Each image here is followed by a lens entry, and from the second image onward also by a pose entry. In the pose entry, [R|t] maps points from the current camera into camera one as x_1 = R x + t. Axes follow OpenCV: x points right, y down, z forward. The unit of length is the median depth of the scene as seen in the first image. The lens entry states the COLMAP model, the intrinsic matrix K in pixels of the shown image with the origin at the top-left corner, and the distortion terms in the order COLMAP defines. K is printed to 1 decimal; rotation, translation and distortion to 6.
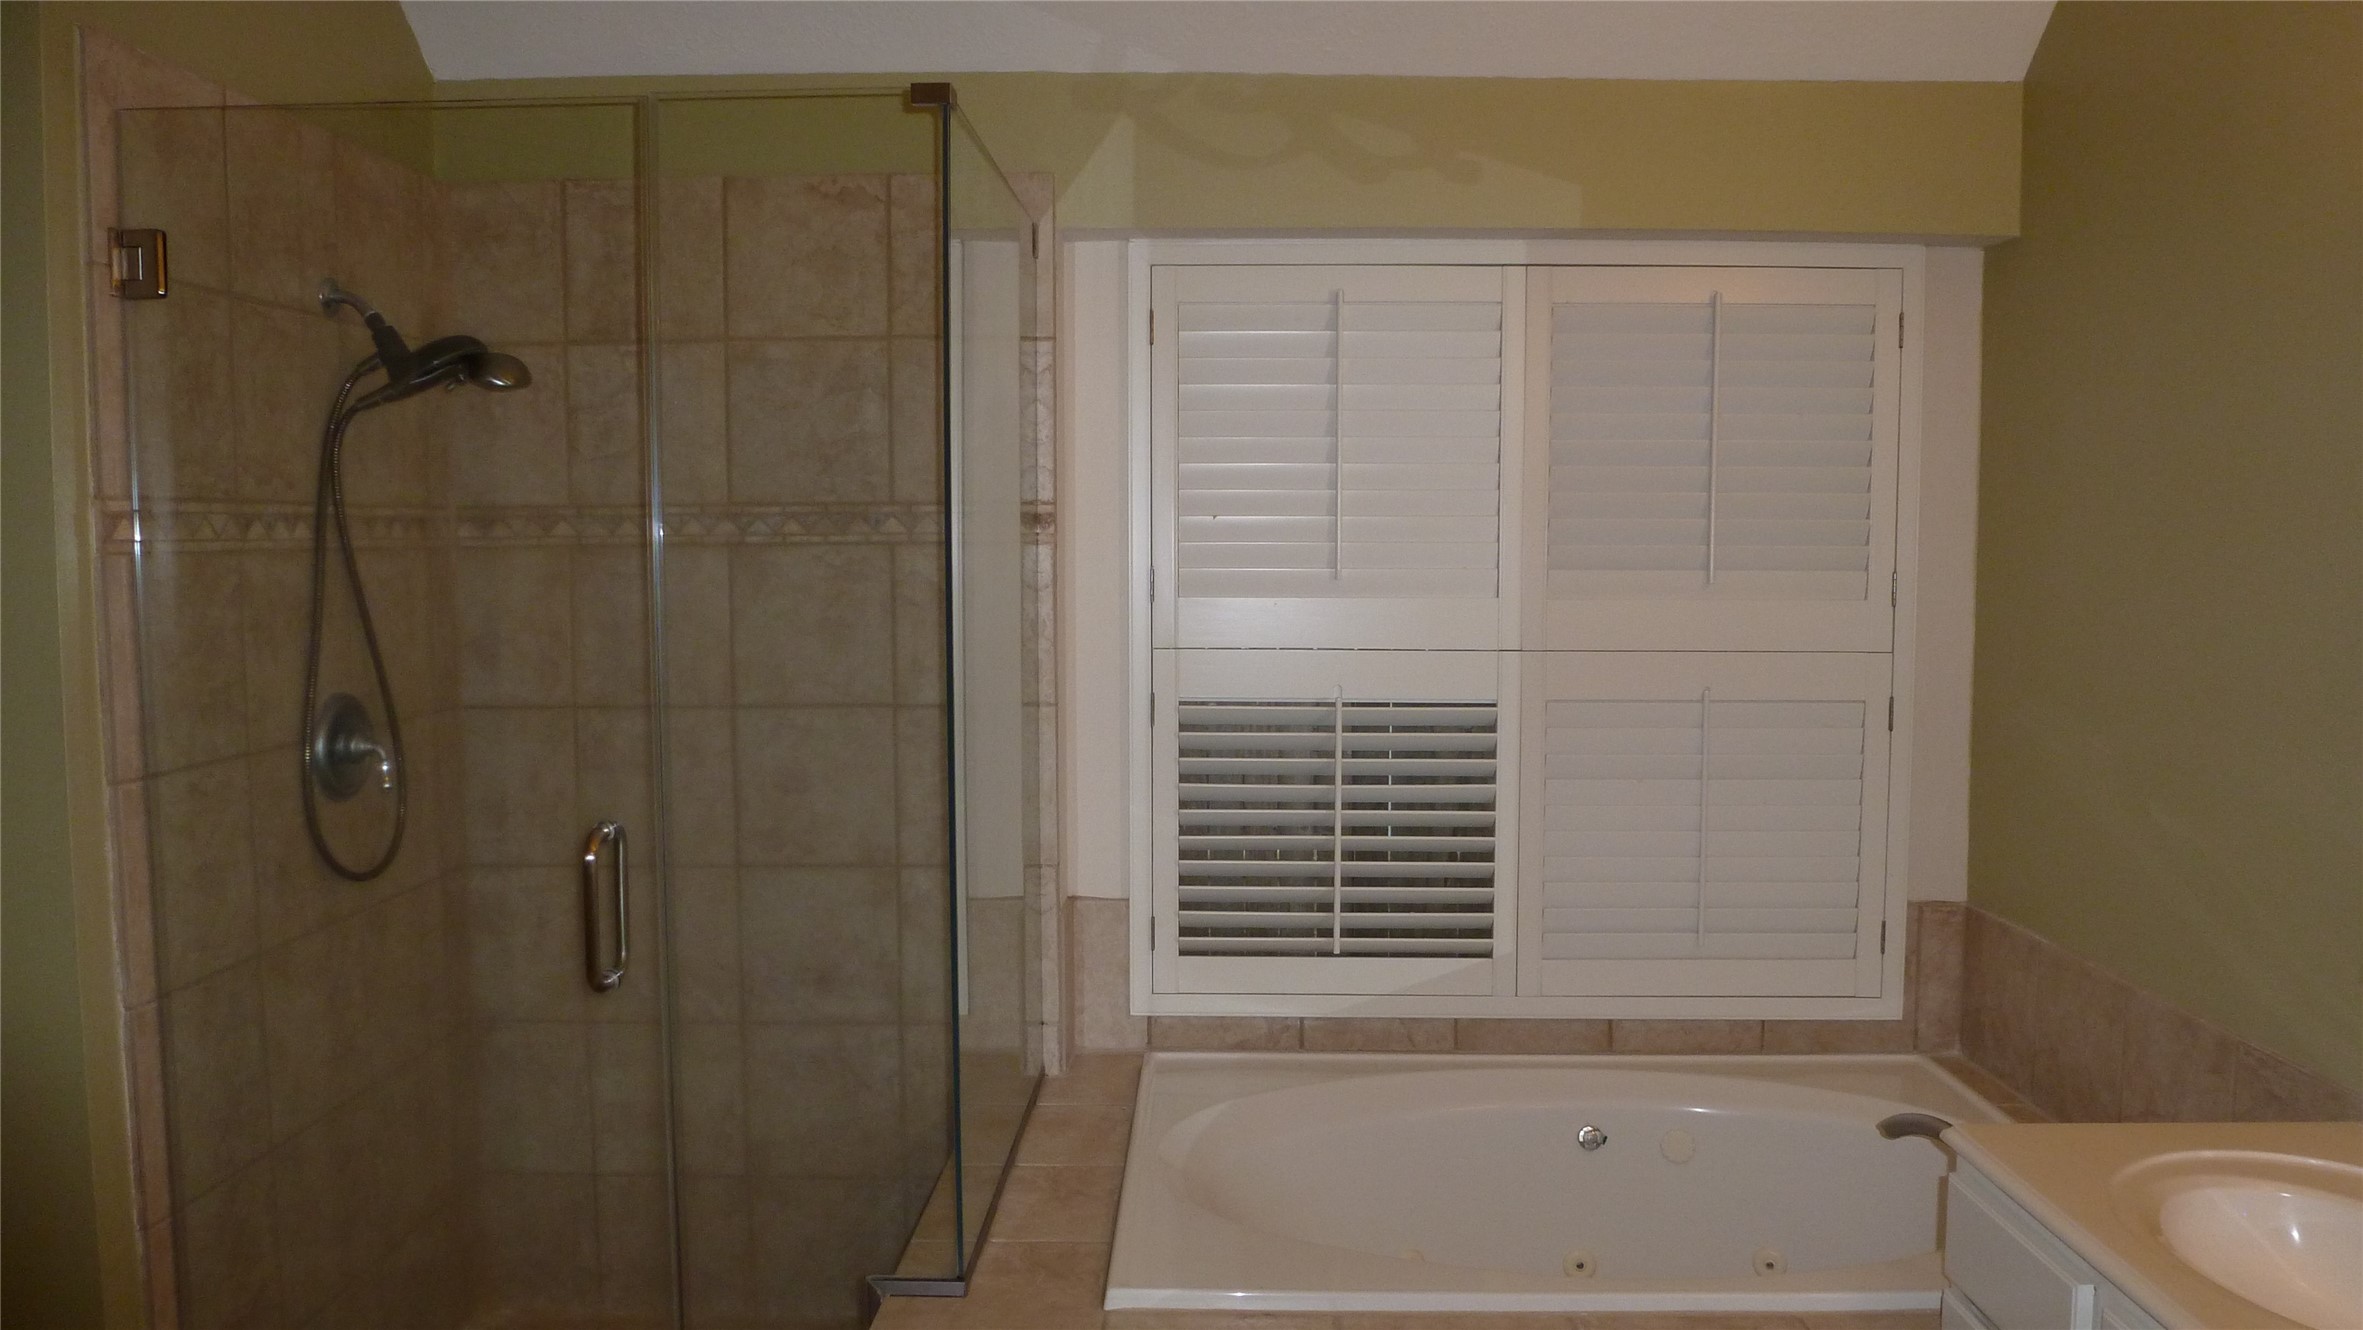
lens RADIAL K [[1697.4, 0, 1181.5], [0, 1697.4, 665.0], [0, 0, 1]] dist [-0.048566, -0.002534]
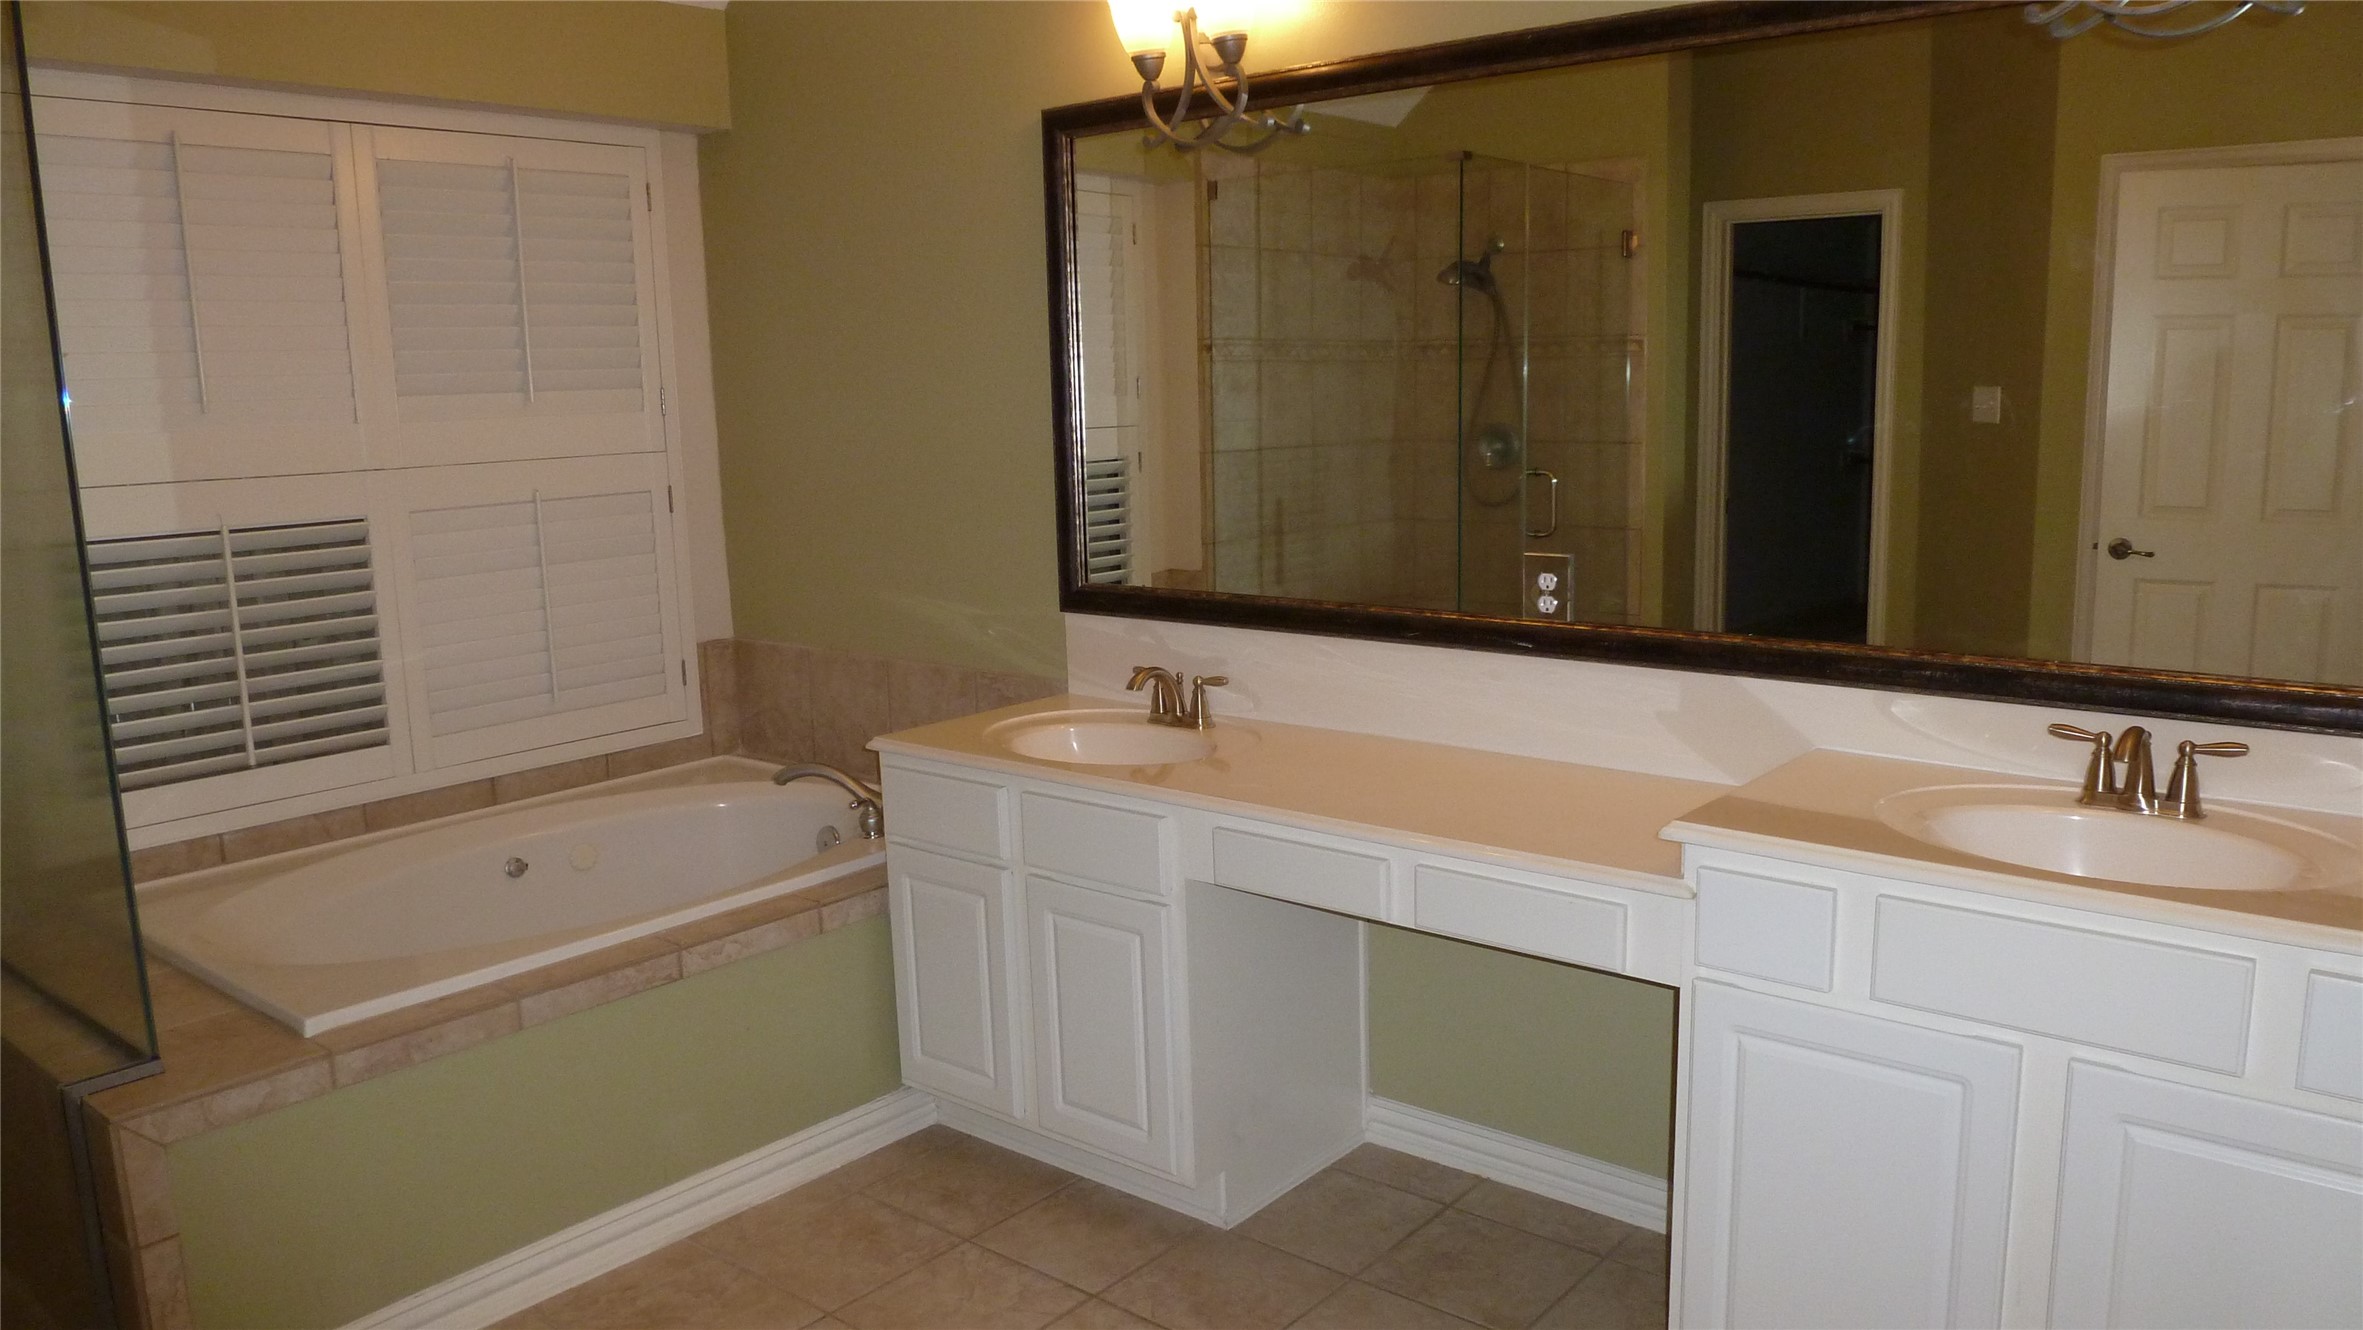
lens RADIAL K [[1697.4, 0, 1181.5], [0, 1697.4, 665.0], [0, 0, 1]] dist [-0.048566, -0.002534]
pose [[0.627538, -0.151839, 0.763636, -0.339576], [0.086263, 0.988320, 0.125626, 0.025668], [-0.773792, -0.012961, 0.633307, -0.124177]]
